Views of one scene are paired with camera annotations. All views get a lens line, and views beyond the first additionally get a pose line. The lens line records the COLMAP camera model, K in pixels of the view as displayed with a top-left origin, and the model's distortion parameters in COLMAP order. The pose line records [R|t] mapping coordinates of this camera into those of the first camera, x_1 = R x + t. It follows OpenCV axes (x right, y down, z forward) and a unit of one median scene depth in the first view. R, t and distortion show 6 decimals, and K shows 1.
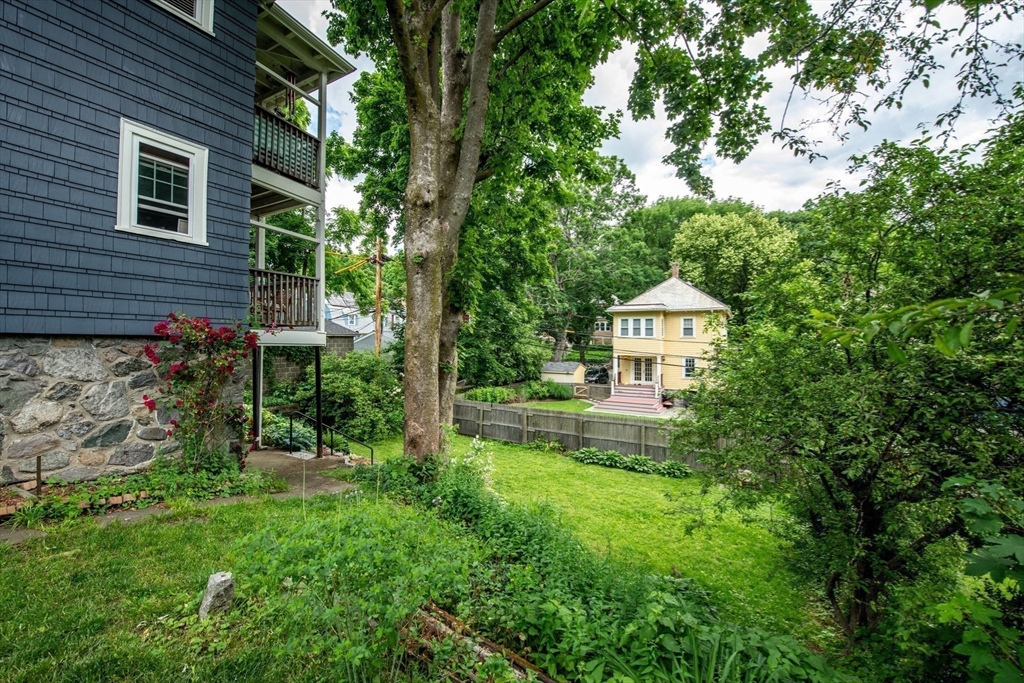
lens RADIAL K [[402.5, 0, 513.8], [0, 402.5, 333.6], [0, 0, 1]] dist [0.003451, 0.000399]
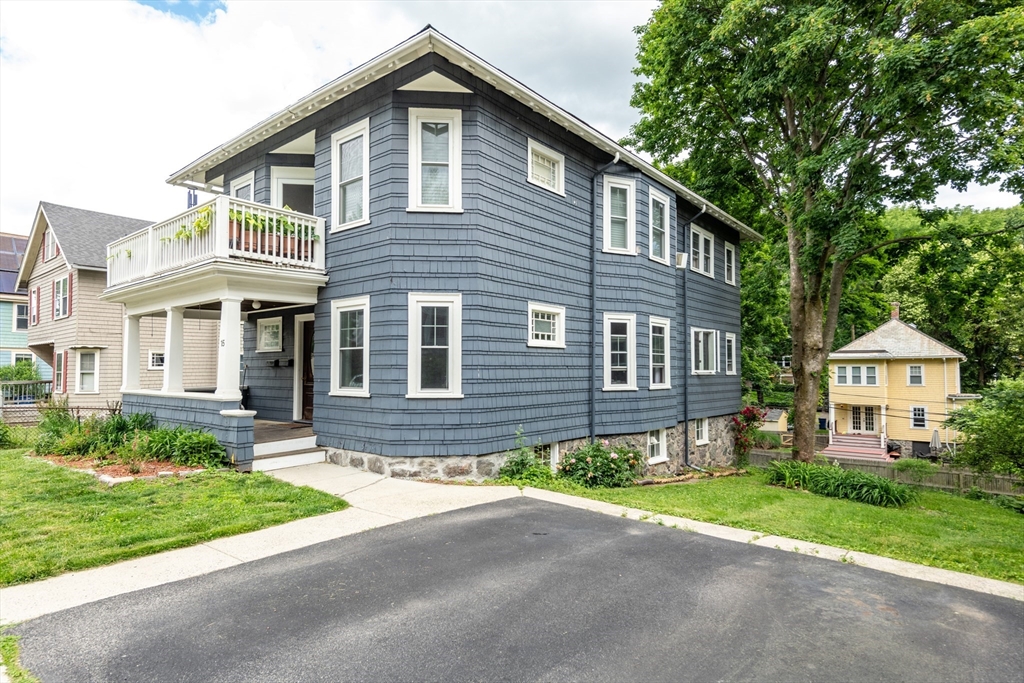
lens RADIAL K [[560.1, 0, 509.3], [0, 560.1, 351.0], [0, 0, 1]] dist [0.020933, -0.004541]
pose [[0.985927, -0.011221, -0.166799, -0.288757], [0.008915, 0.999854, -0.014567, -0.060602], [0.166938, 0.012875, 0.985883, -0.479038]]
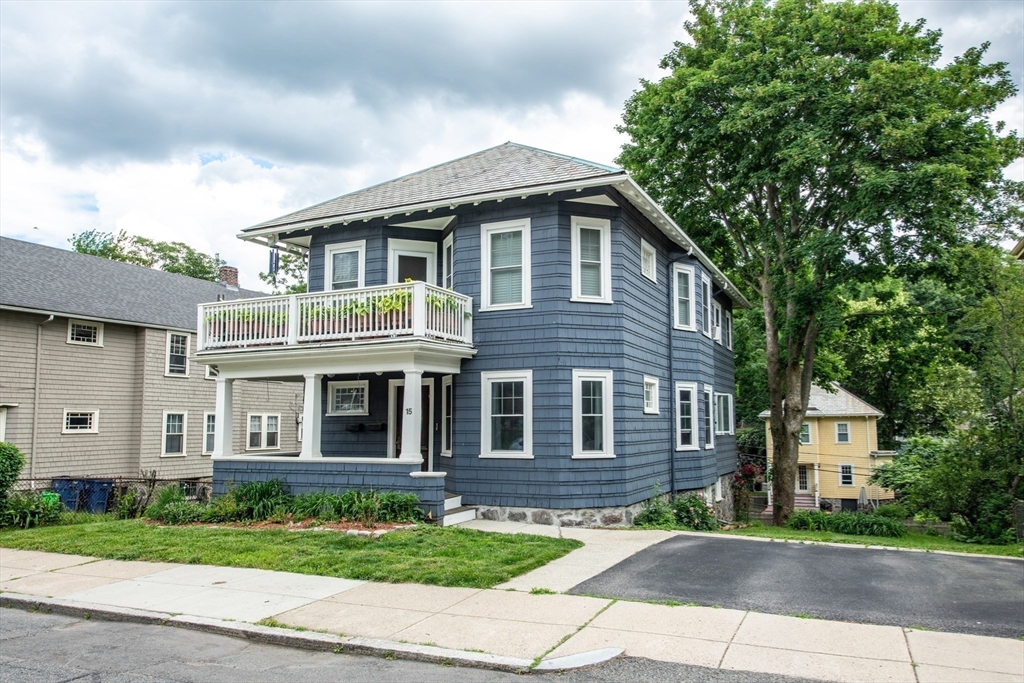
lens RADIAL K [[726.0, 0, 545.6], [0, 726.0, 353.9], [0, 0, 1]] dist [0.007300, 0.002396]
pose [[0.993564, 0.001339, 0.113266, -0.463782], [0.007674, 0.996837, -0.079100, -0.070162], [-0.113014, 0.079460, 0.990411, -0.651807]]
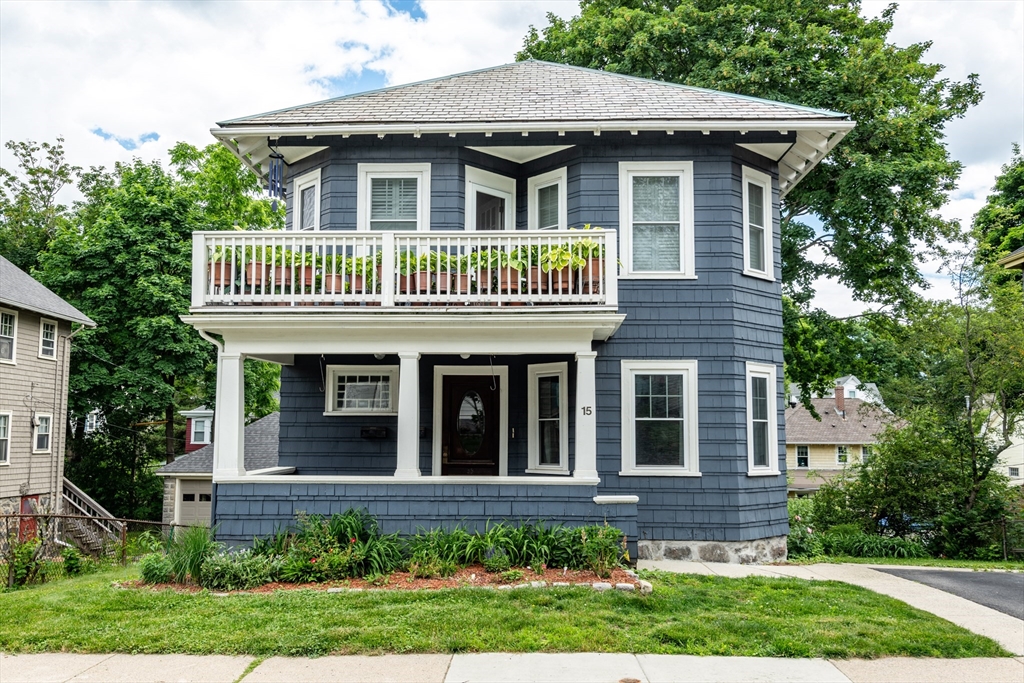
lens RADIAL K [[859.9, 0, 512.1], [0, 859.9, 351.1], [0, 0, 1]] dist [0.031251, 0.004924]
pose [[0.879355, 0.046696, 0.473872, -0.703556], [-0.010771, 0.996876, -0.078248, -0.067191], [-0.476045, 0.063704, 0.877110, -0.513870]]
